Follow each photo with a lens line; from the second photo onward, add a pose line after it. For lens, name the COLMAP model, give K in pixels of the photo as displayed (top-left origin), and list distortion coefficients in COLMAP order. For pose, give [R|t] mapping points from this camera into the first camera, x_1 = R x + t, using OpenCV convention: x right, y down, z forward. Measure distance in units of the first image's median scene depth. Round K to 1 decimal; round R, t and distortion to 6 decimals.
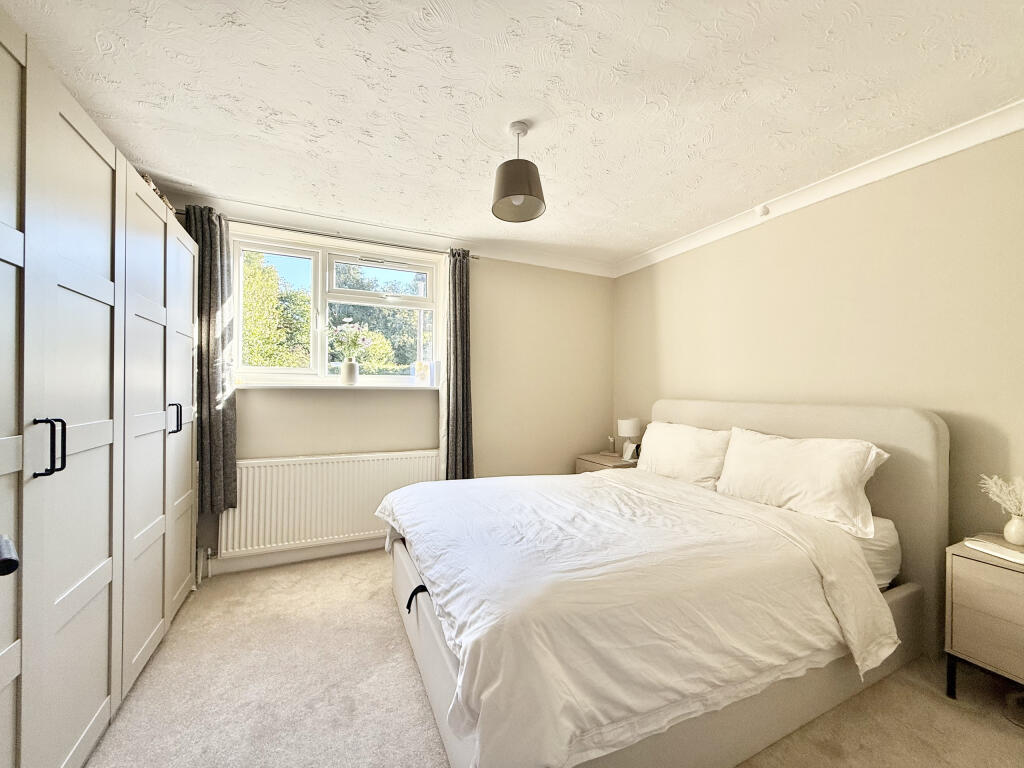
lens RADIAL K [[406.7, 0, 509.2], [0, 406.7, 384.4], [0, 0, 1]] dist [0.000706, 0.000180]
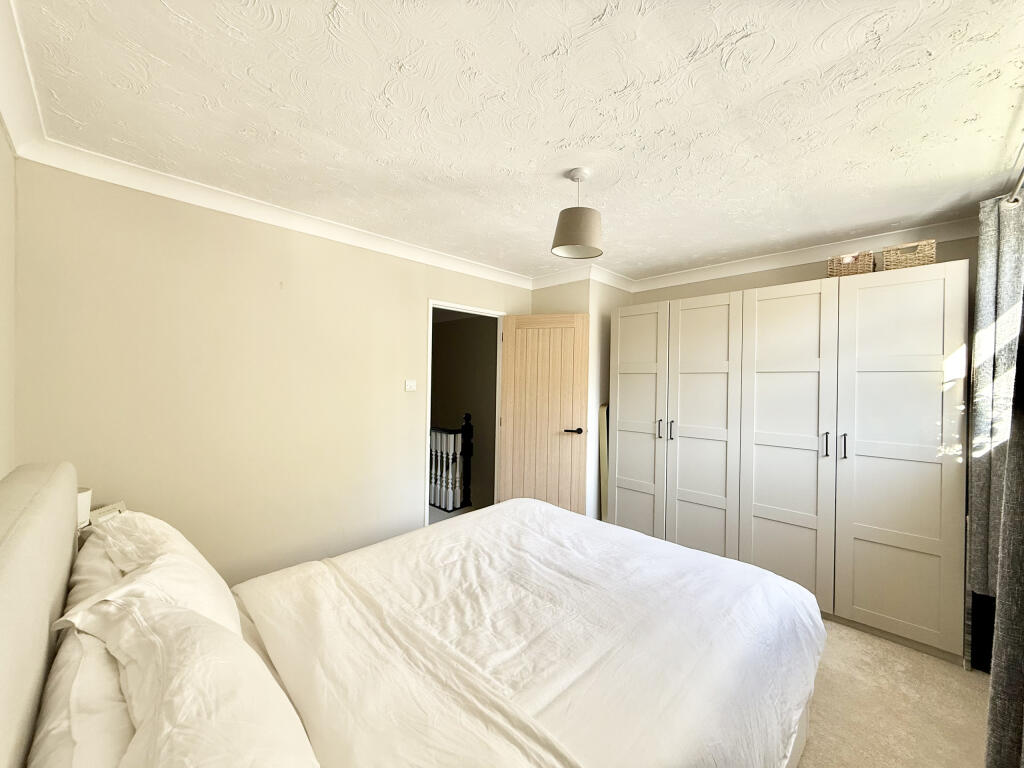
lens RADIAL K [[408.9, 0, 509.9], [0, 408.9, 384.9], [0, 0, 1]] dist [-0.000075, -0.000092]
pose [[-0.945684, -0.017000, -0.324642, 0.441169], [-0.015999, 0.999855, -0.005753, -0.065018], [0.324693, -0.000246, -0.945819, 1.636577]]
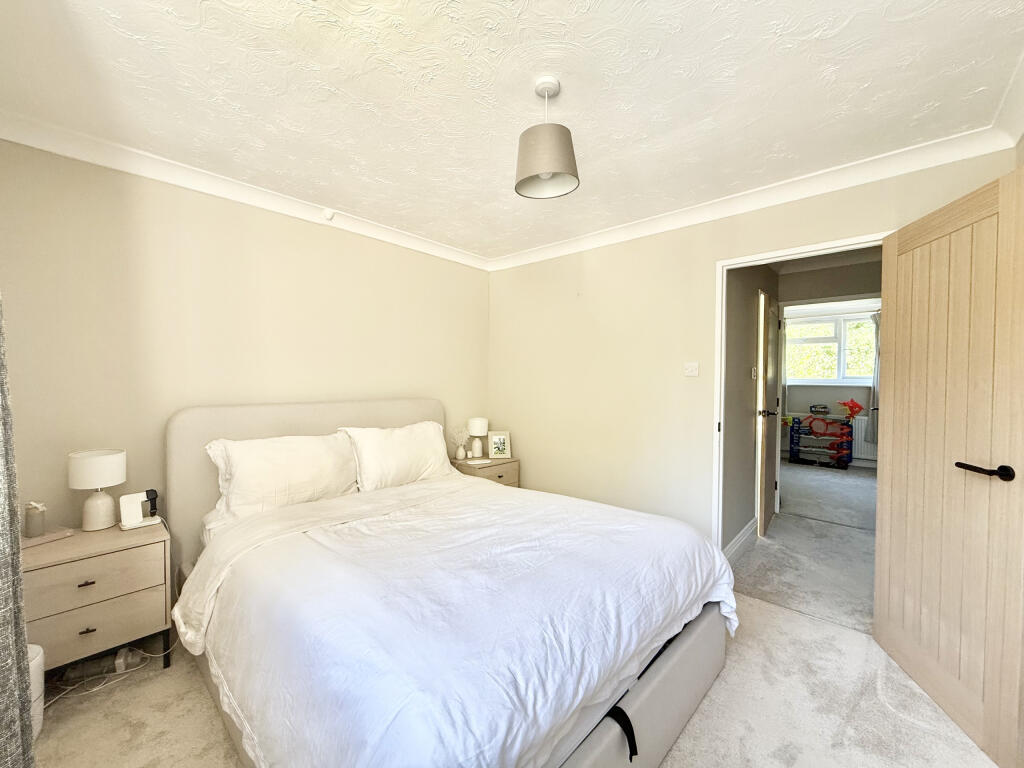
lens RADIAL K [[406.7, 0, 509.2], [0, 406.7, 384.4], [0, 0, 1]] dist [0.000706, 0.000180]
pose [[-0.367993, -0.023683, 0.929527, -0.615869], [-0.018224, 0.999667, 0.018256, -0.033314], [-0.929650, -0.010221, -0.368302, 1.160266]]
